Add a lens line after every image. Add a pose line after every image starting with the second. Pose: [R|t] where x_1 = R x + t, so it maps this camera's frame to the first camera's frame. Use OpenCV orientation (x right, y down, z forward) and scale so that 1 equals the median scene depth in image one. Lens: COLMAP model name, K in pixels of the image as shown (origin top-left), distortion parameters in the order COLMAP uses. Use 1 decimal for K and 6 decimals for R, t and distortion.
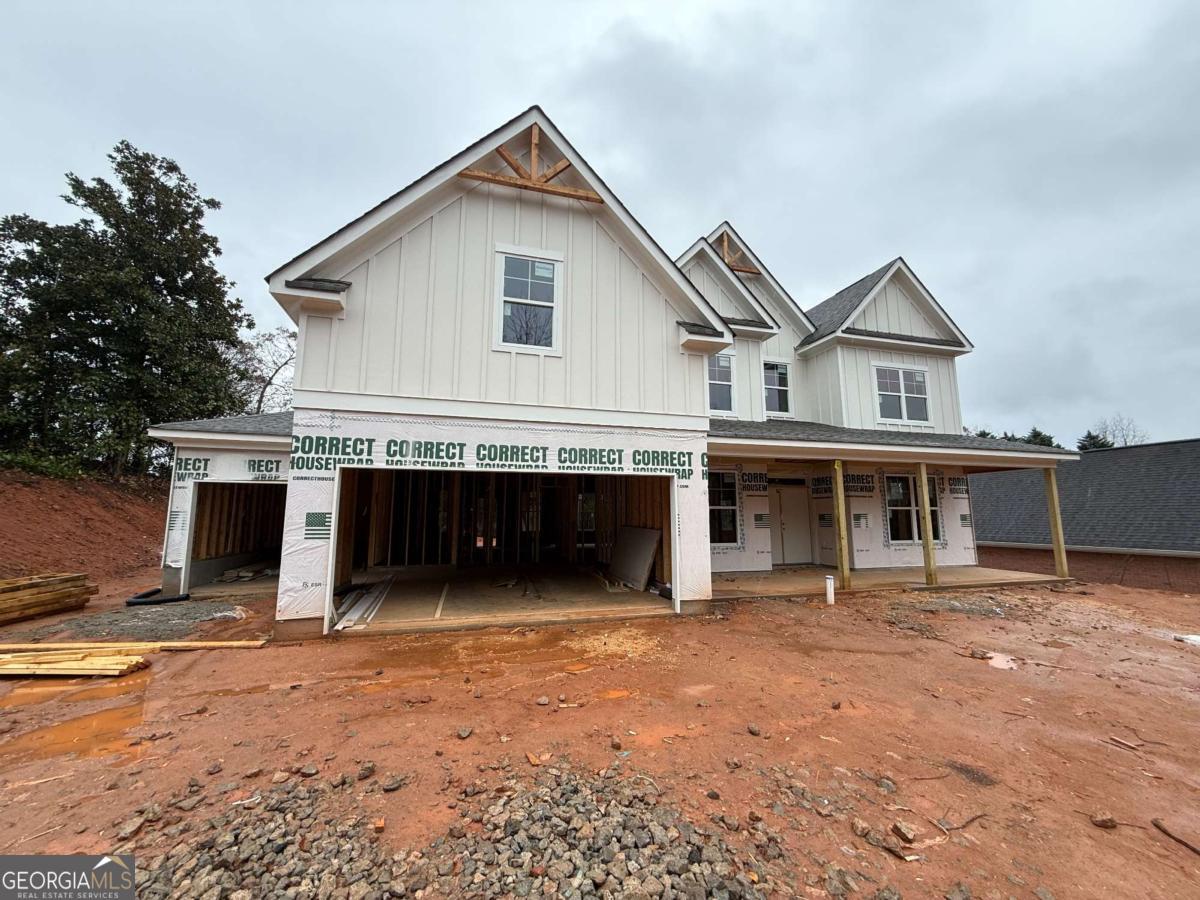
lens RADIAL K [[479.2, 0, 594.5], [0, 479.2, 448.9], [0, 0, 1]] dist [0.000779, -0.000586]
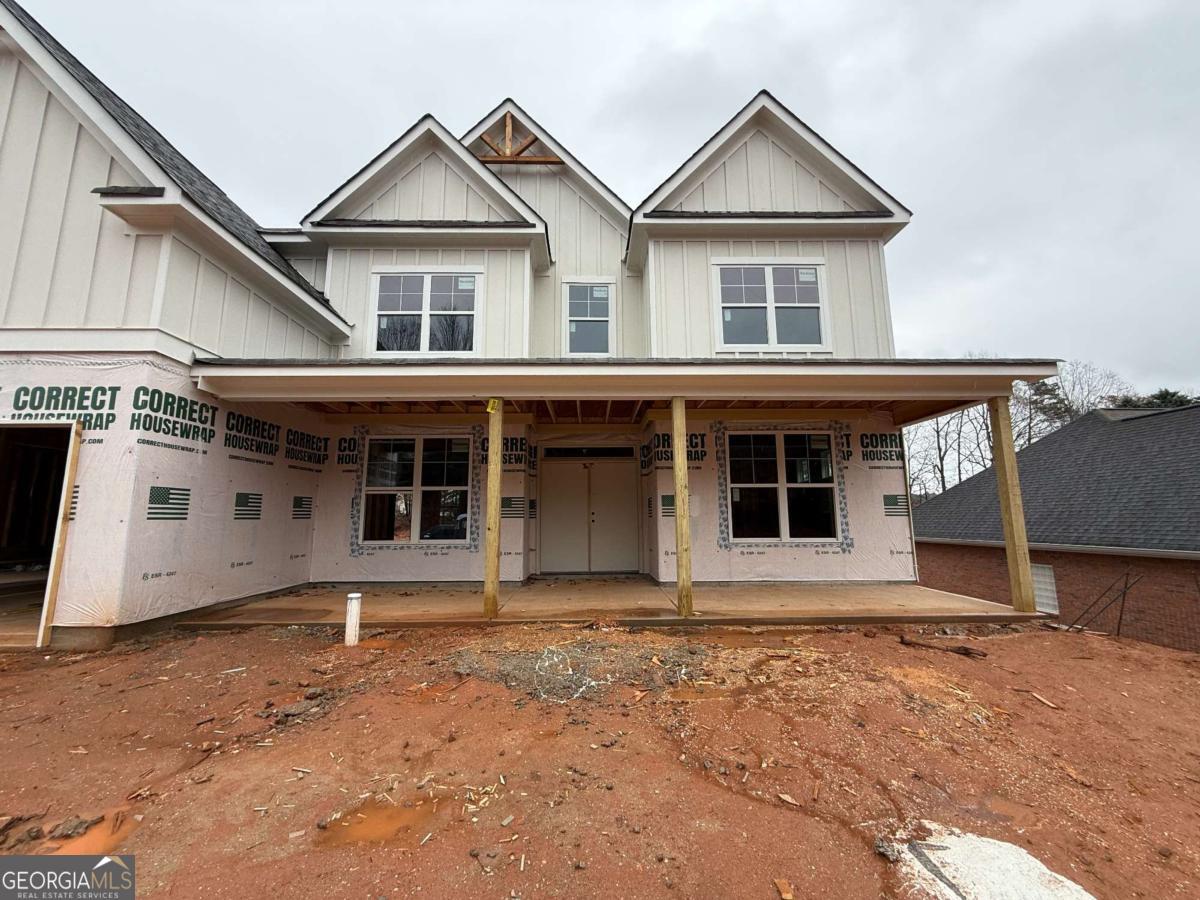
lens RADIAL K [[479.2, 0, 597.1], [0, 479.2, 448.7], [0, 0, 1]] dist [0.000779, -0.000586]
pose [[0.965479, -0.044681, -0.256620, 0.688906], [0.042291, 0.998995, -0.014826, 0.088317], [0.257025, 0.003461, 0.966399, 0.404434]]
